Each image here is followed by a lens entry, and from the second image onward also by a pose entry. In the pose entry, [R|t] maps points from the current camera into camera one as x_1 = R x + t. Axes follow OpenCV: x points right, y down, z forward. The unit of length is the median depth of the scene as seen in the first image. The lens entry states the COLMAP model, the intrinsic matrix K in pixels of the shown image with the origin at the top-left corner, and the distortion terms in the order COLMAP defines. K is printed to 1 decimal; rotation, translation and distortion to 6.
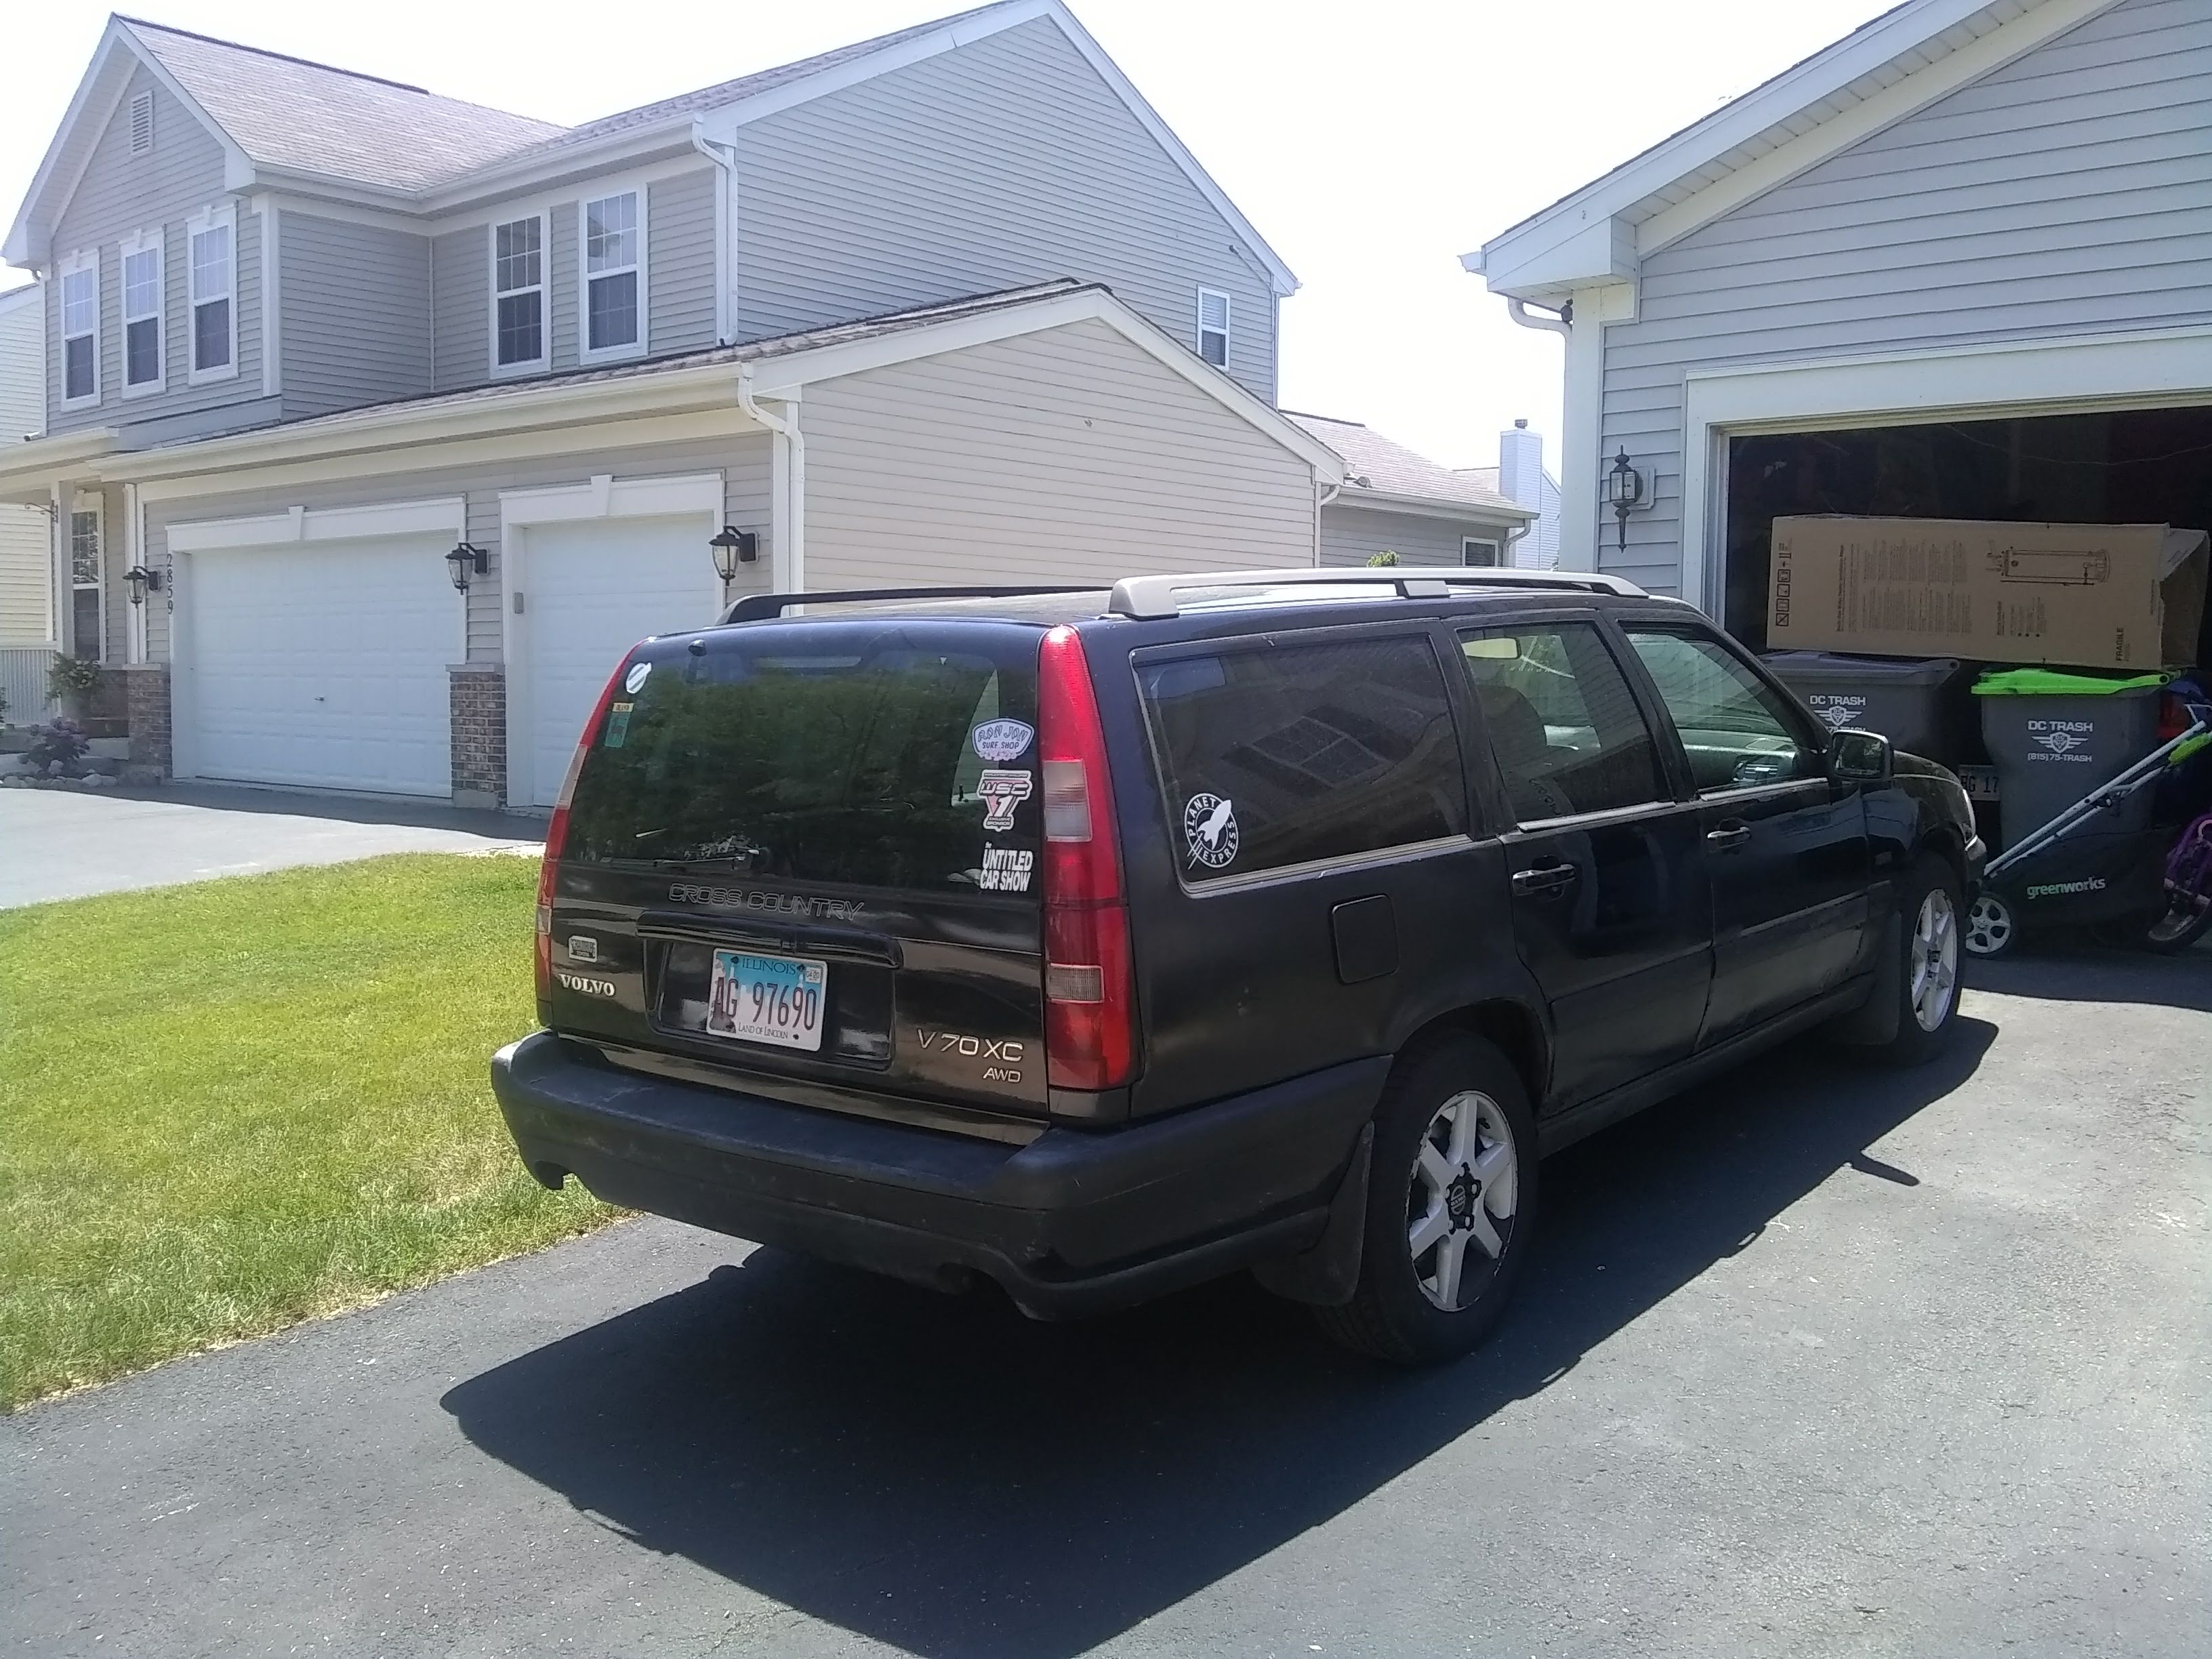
lens RADIAL K [[1995.1, 0, 1108.8], [0, 1995.1, 813.5], [0, 0, 1]] dist [0.057178, -0.205850]
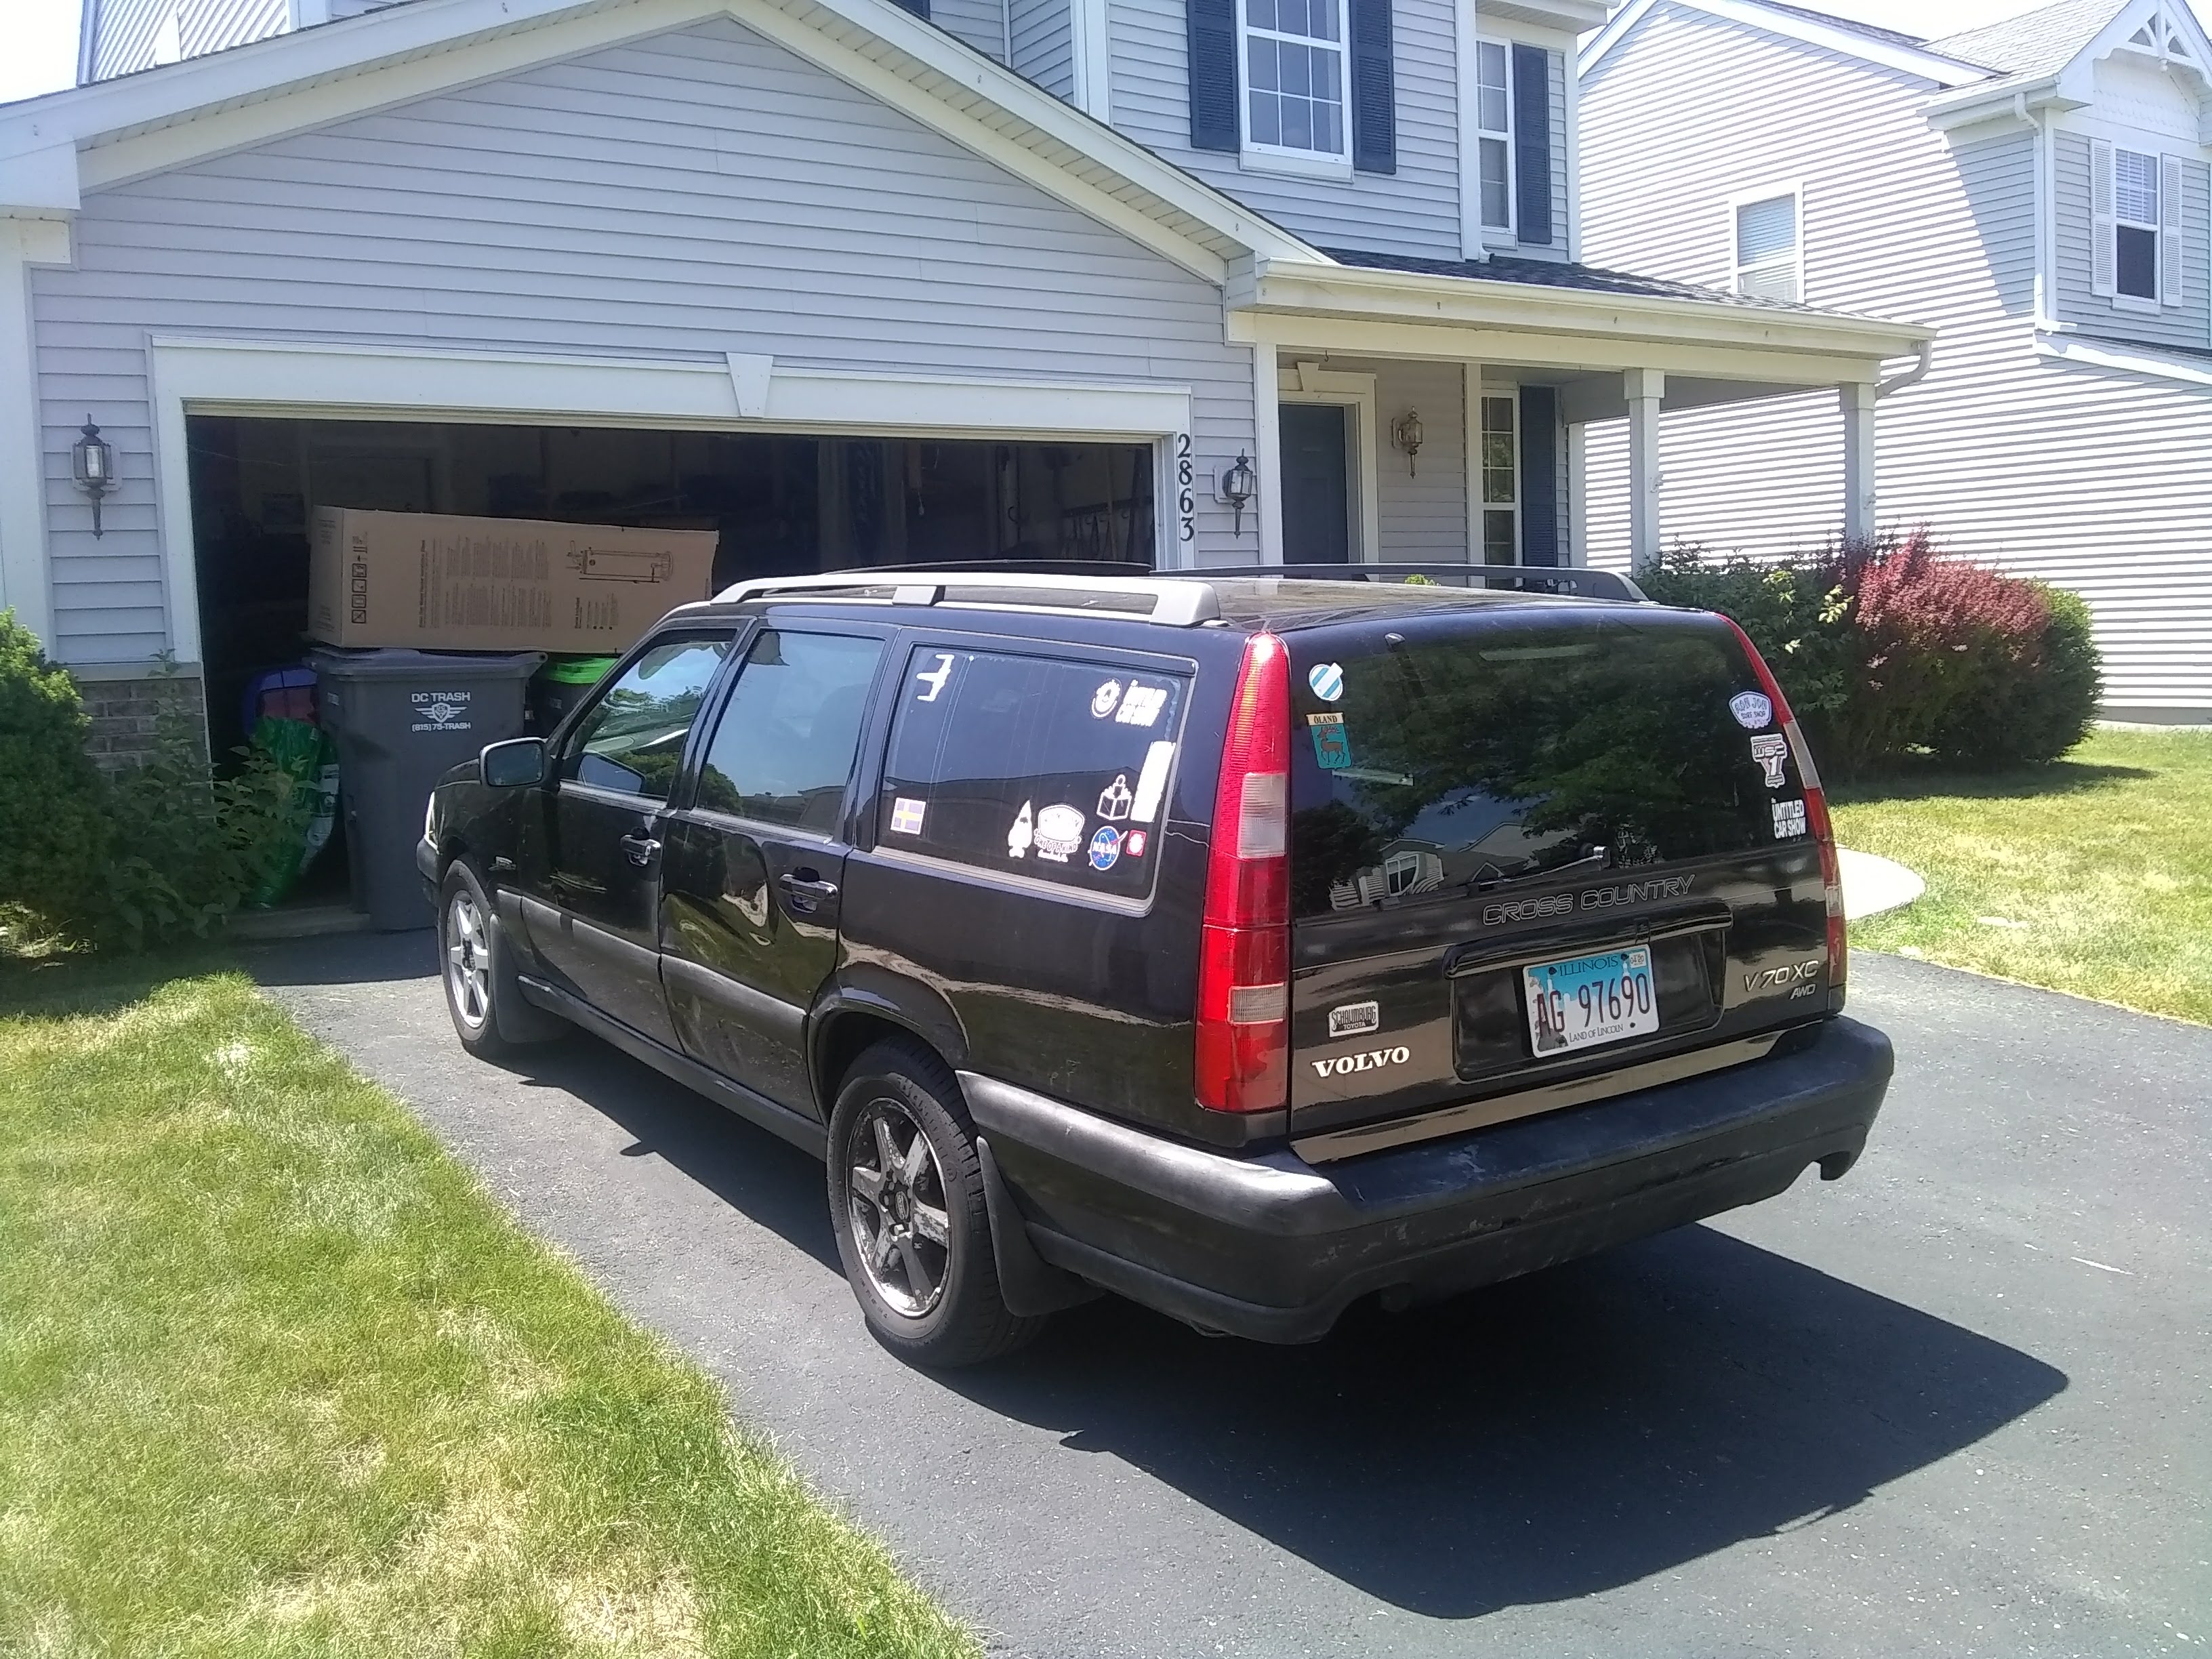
lens RADIAL K [[1995.8, 0, 1106.0], [0, 1995.8, 829.5], [0, 0, 1]] dist [0.044686, -0.178081]
pose [[0.274924, -0.109572, 0.955202, -0.536299], [0.102722, 0.991146, 0.084130, -0.044084], [-0.955963, 0.074991, 0.283745, 0.438689]]
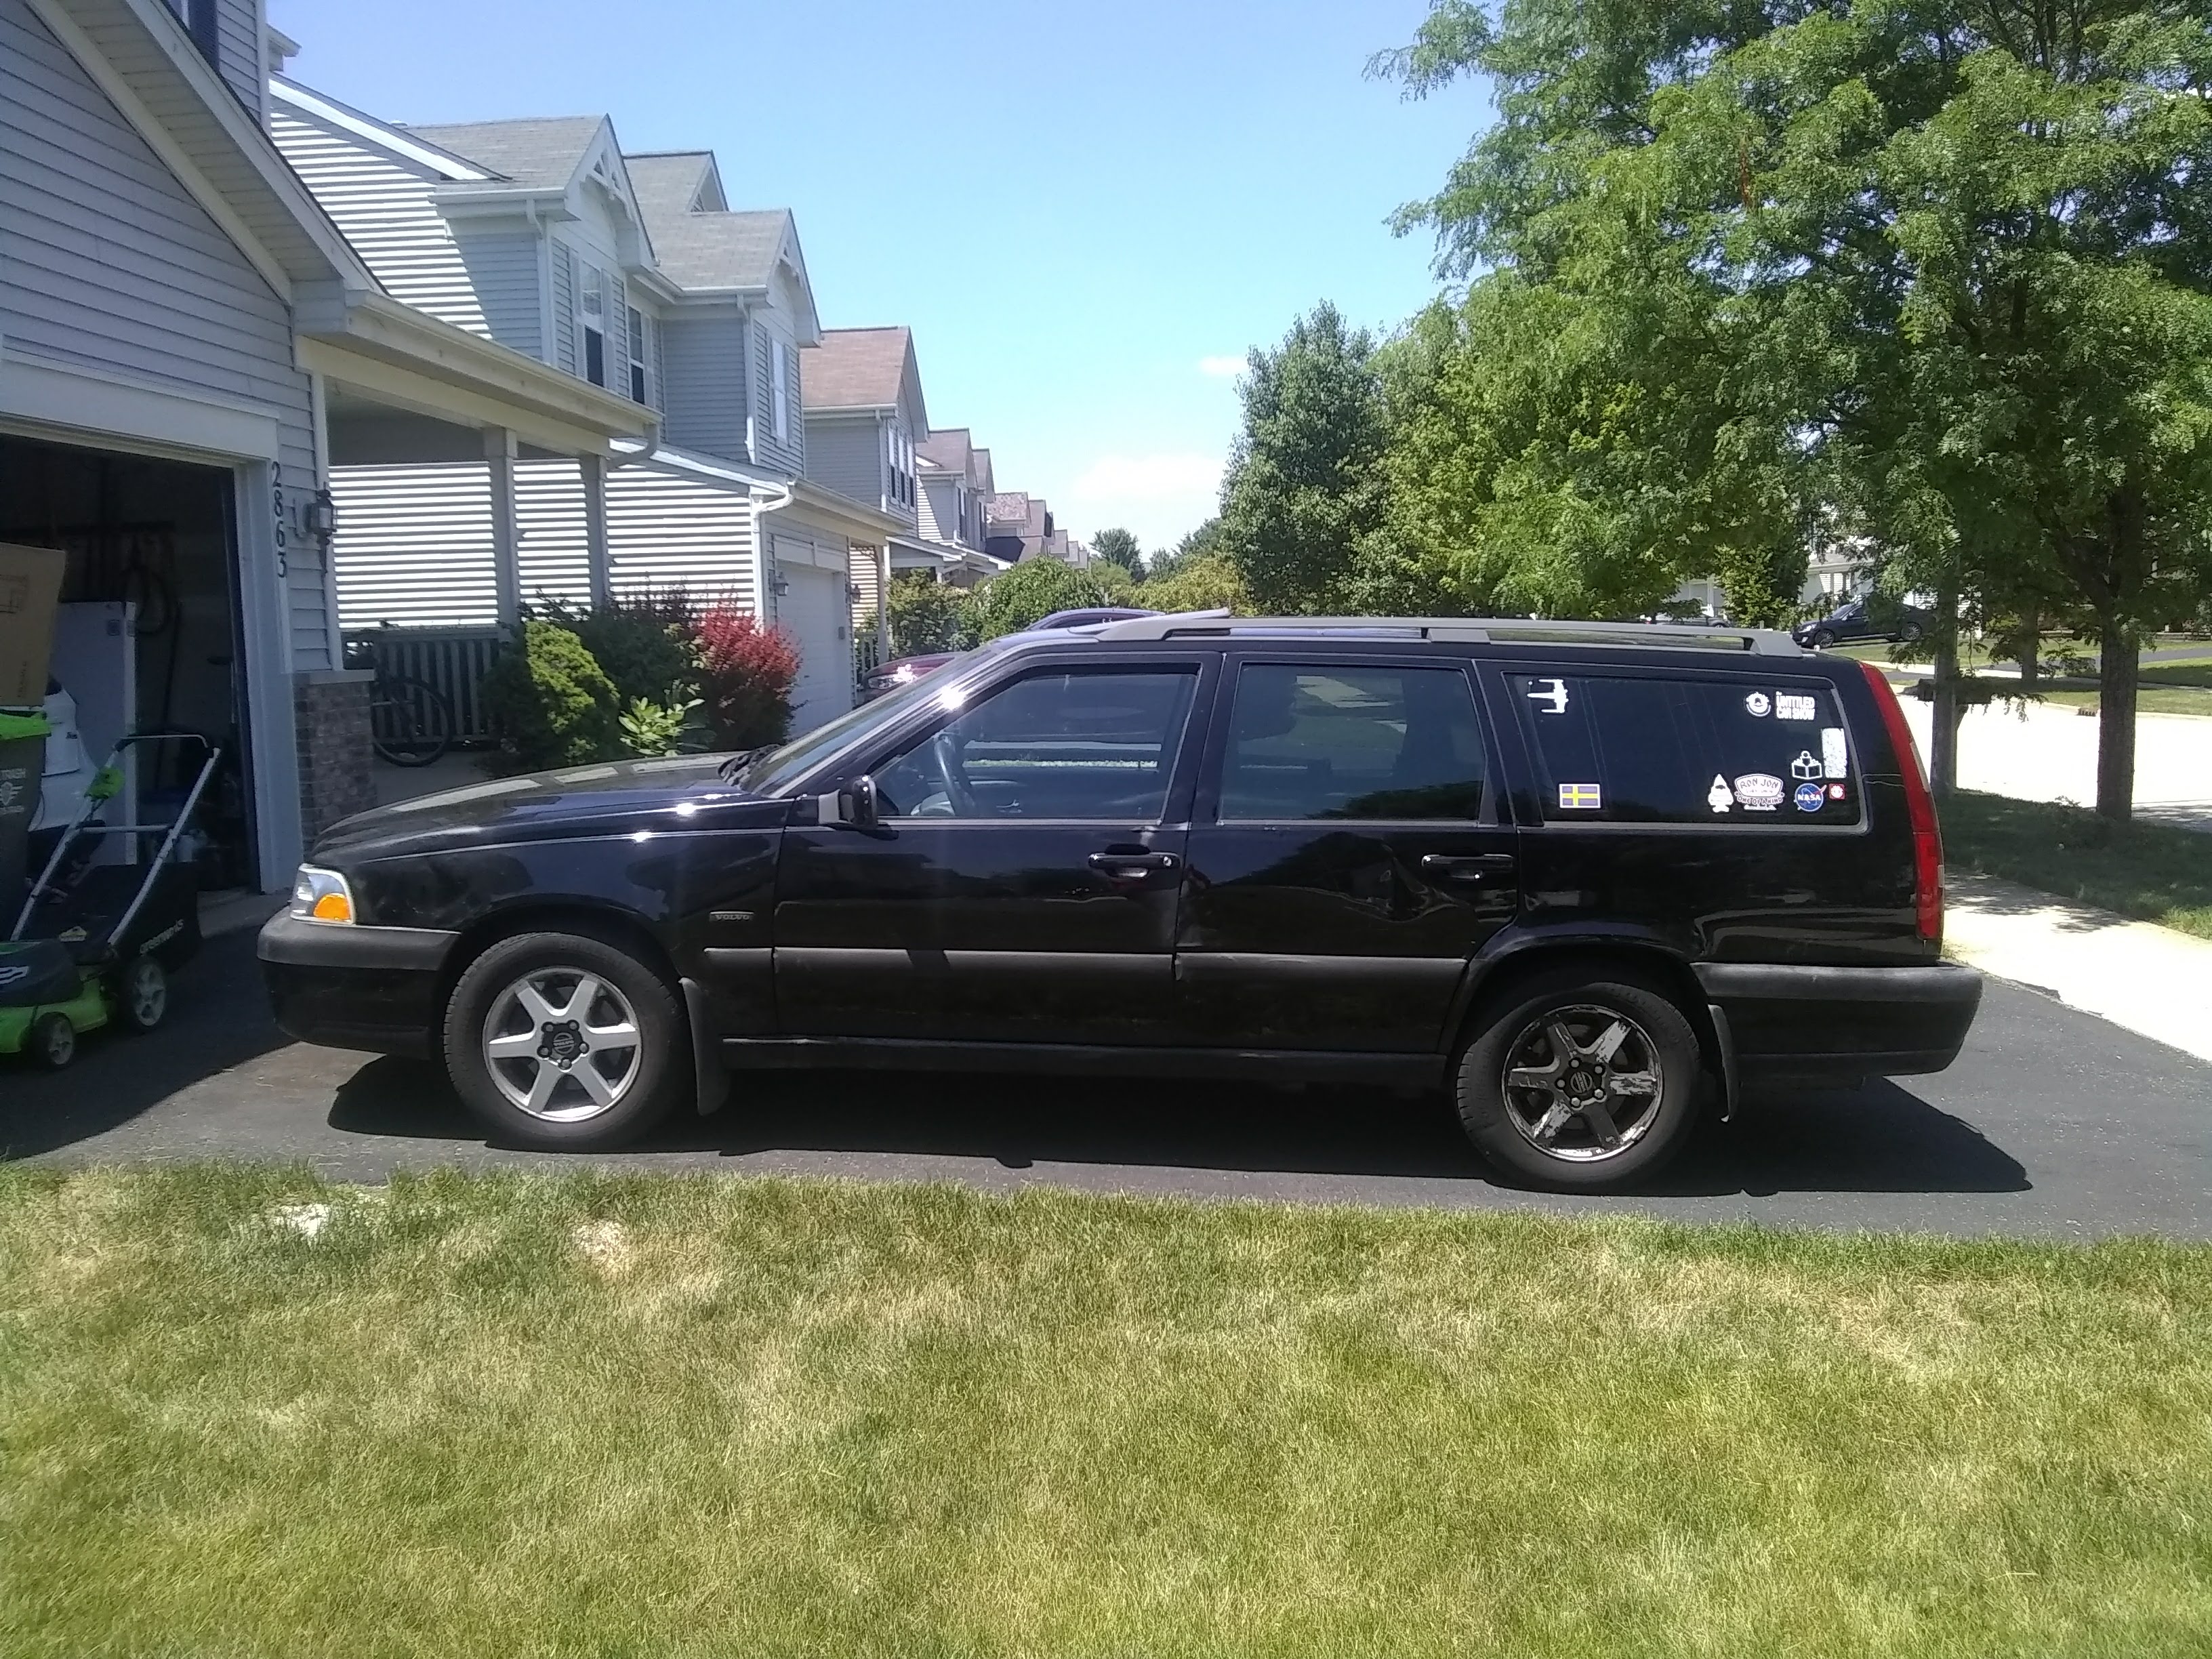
lens RADIAL K [[1995.1, 0, 1108.8], [0, 1995.1, 813.5], [0, 0, 1]] dist [0.057178, -0.205850]
pose [[-0.633639, -0.063162, 0.771046, -0.499247], [0.076473, 0.986667, 0.143670, -0.114957], [-0.769840, 0.149999, -0.620361, 1.172869]]
